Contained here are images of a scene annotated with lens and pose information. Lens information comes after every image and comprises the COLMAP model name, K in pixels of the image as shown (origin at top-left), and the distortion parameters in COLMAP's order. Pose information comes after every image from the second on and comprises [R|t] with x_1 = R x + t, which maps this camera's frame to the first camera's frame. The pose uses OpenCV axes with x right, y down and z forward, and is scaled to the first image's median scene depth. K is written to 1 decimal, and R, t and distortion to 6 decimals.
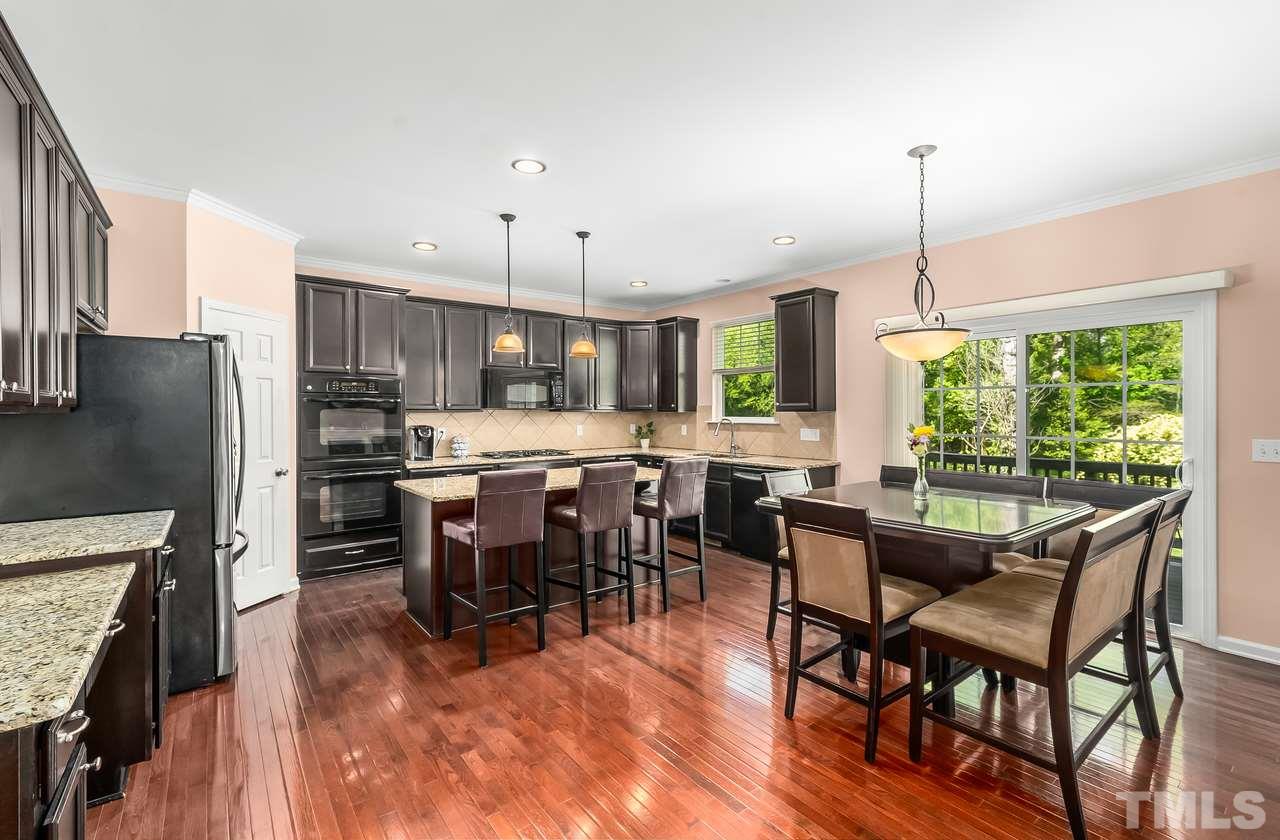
lens RADIAL K [[554.2, 0, 642.8], [0, 554.2, 415.0], [0, 0, 1]] dist [-0.000851, 0.000065]
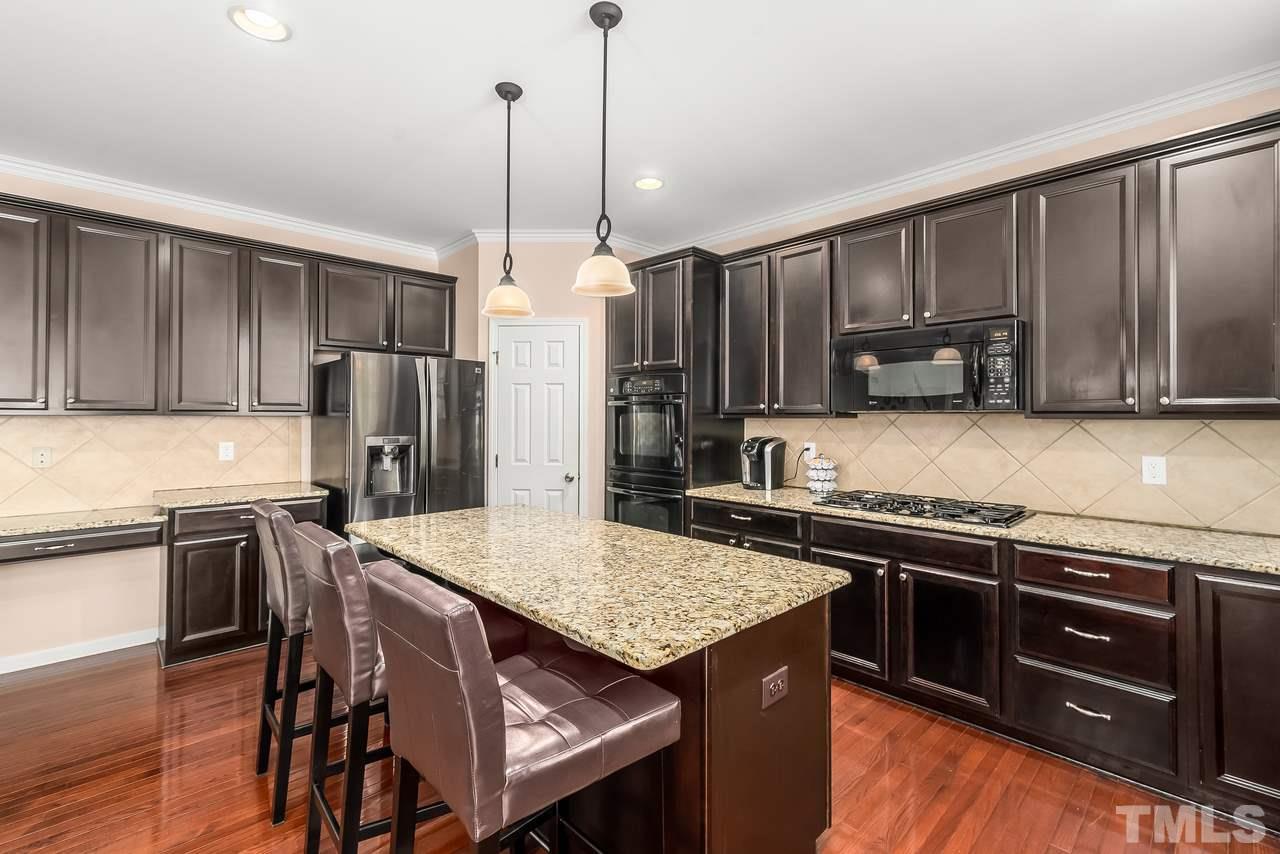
lens RADIAL K [[563.5, 0, 639.8], [0, 563.5, 413.0], [0, 0, 1]] dist [0.001195, -0.000086]
pose [[0.110315, -0.007468, -0.993869, 0.272596], [-0.011570, 0.999894, -0.008798, -0.003212], [0.993829, 0.012470, 0.110216, 0.787559]]
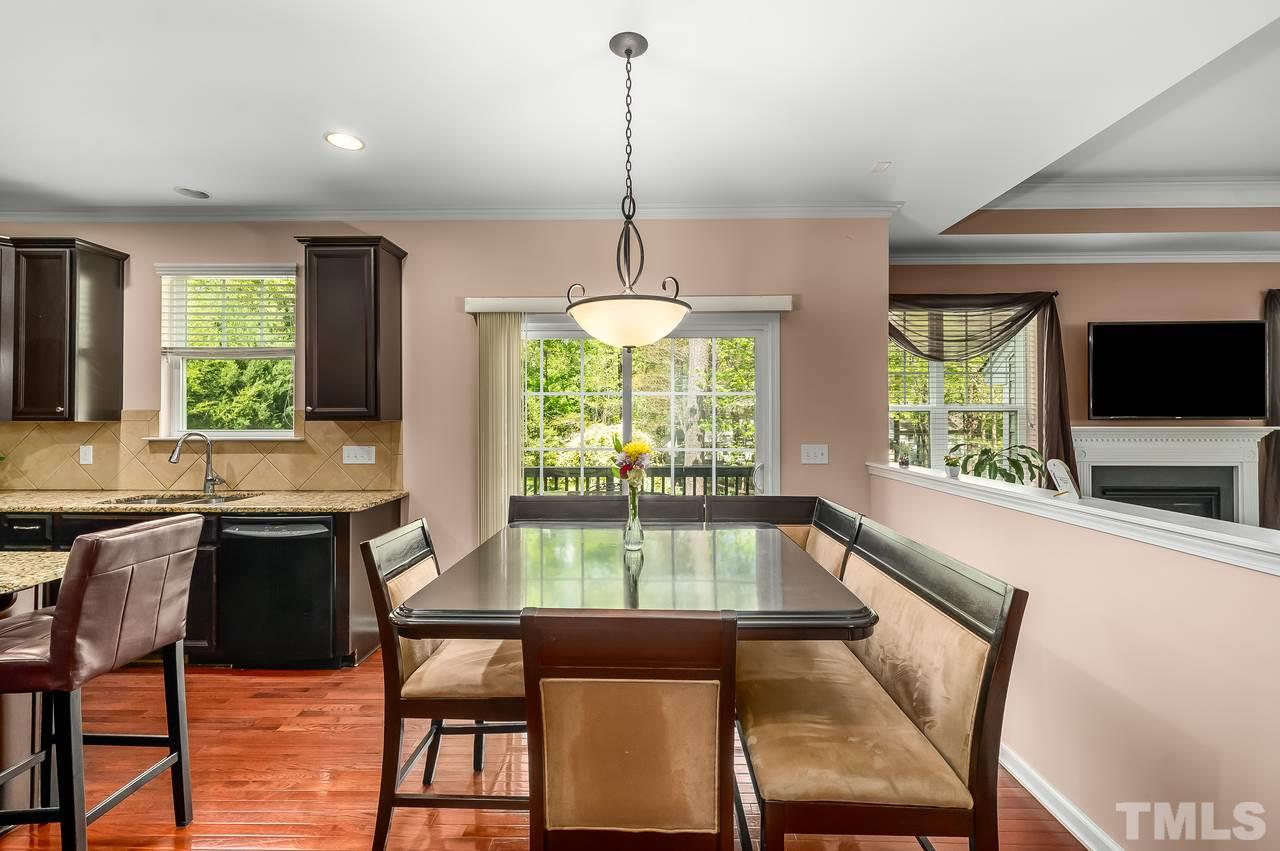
lens RADIAL K [[563.3, 0, 643.1], [0, 563.3, 414.0], [0, 0, 1]] dist [0.002508, 0.000751]
pose [[0.628969, 0.011240, 0.777349, -0.016420], [0.004201, 0.999832, -0.017857, -0.000659], [-0.777419, 0.014497, 0.628816, 0.299504]]
